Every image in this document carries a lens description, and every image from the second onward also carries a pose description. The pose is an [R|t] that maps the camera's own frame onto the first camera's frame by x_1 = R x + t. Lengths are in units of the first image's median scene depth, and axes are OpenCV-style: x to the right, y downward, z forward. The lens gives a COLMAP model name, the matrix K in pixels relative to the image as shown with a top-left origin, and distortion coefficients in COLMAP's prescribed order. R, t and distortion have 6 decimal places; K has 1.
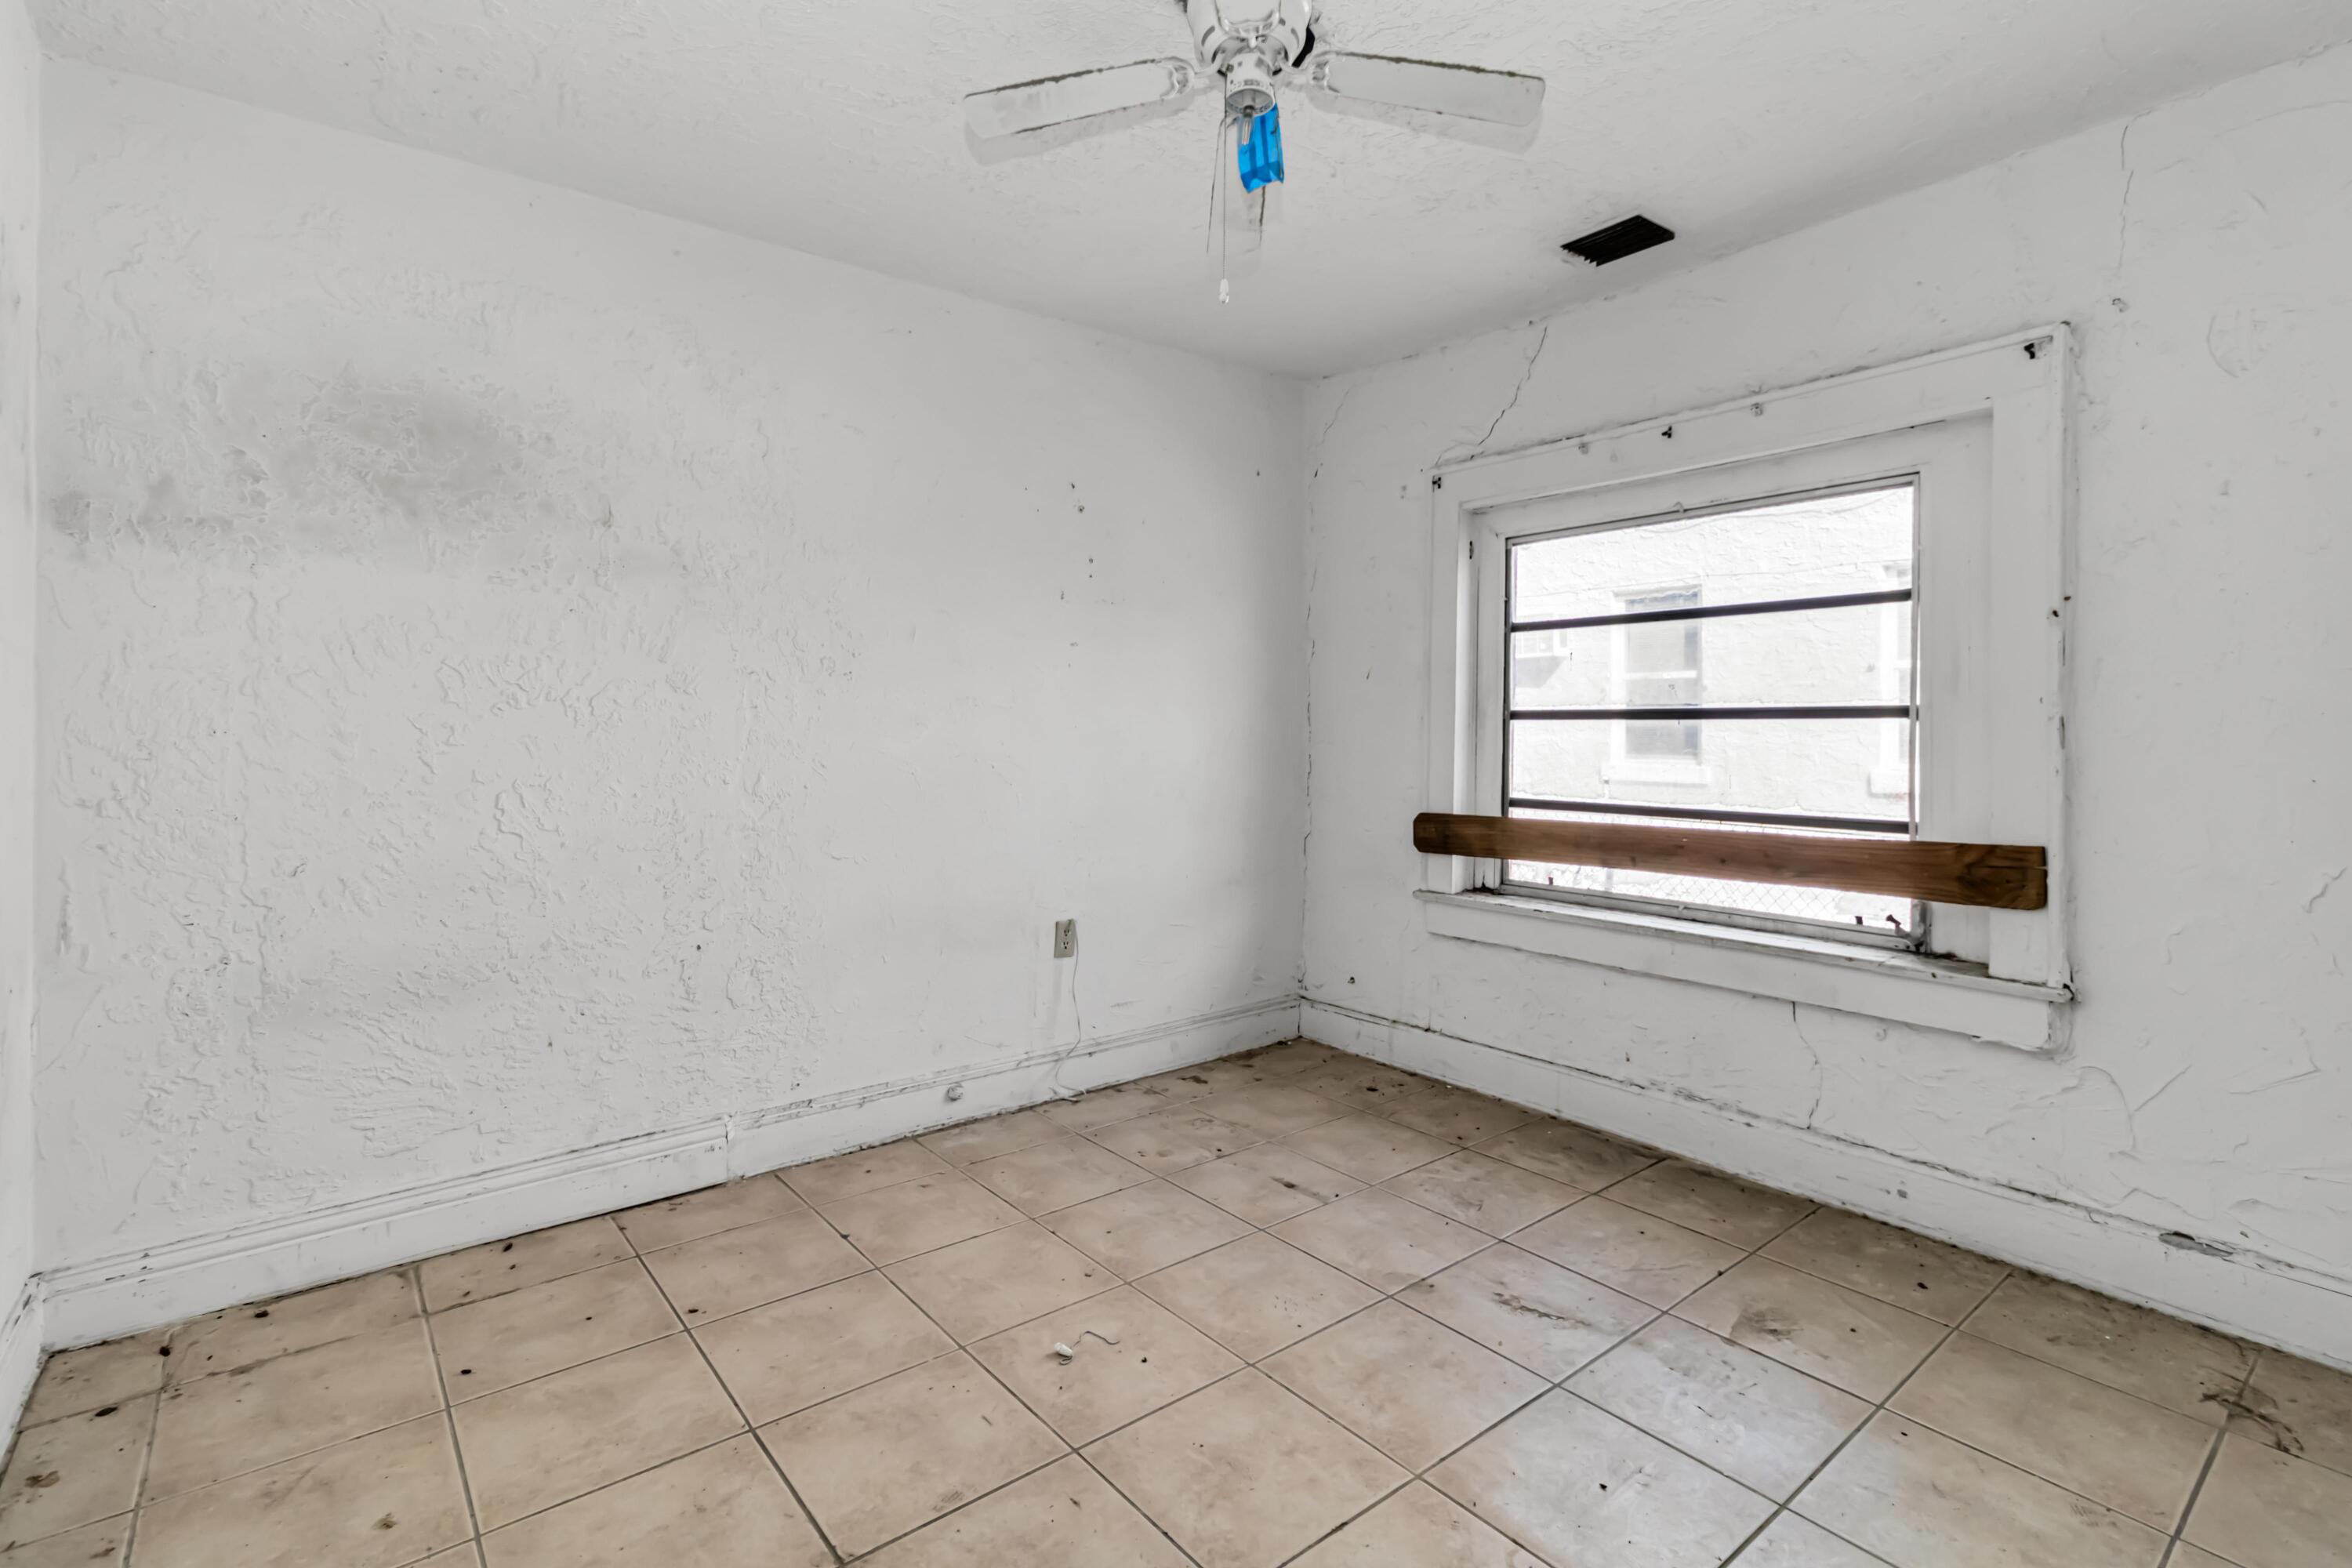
lens RADIAL K [[1081.7, 0, 1179.2], [0, 1081.7, 737.1], [0, 0, 1]] dist [-0.000583, -0.000112]
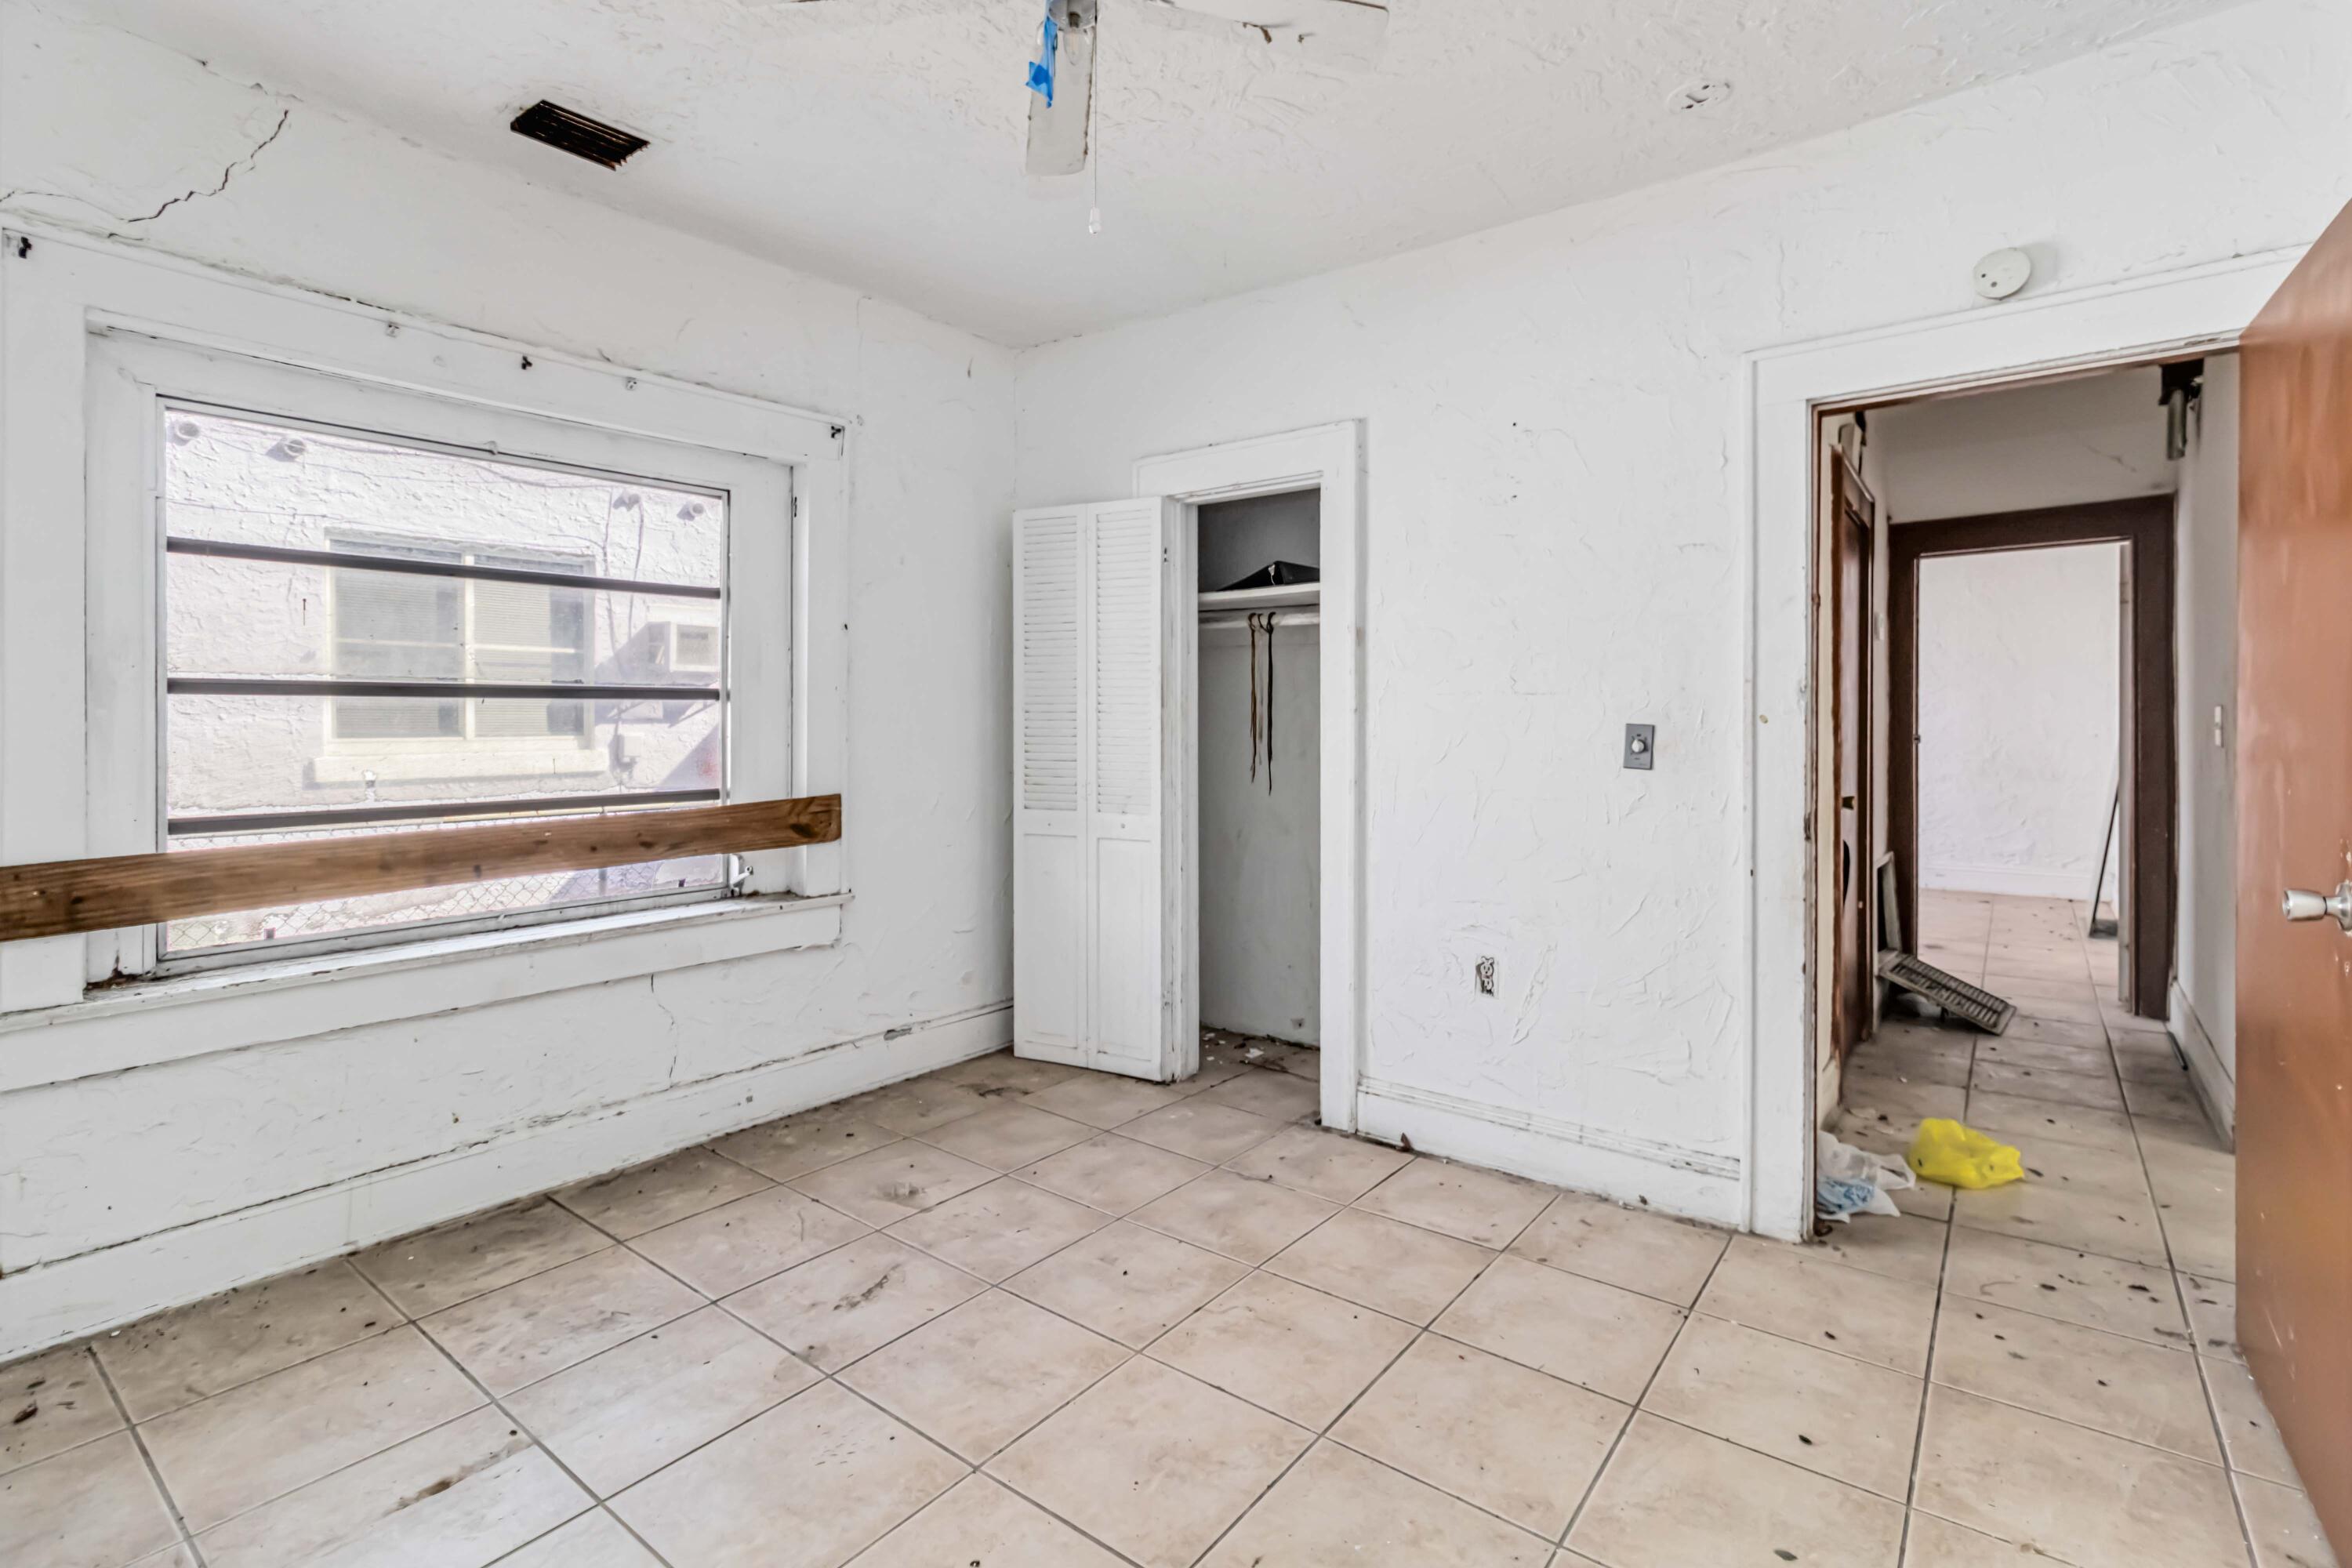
lens RADIAL K [[1093.6, 0, 1199.5], [0, 1093.6, 744.7], [0, 0, 1]] dist [0.000958, -0.000496]
pose [[-0.237414, -0.032913, 0.970851, -0.562131], [0.004183, 0.999382, 0.034903, -0.007846], [-0.971400, 0.012348, -0.237129, 0.737974]]
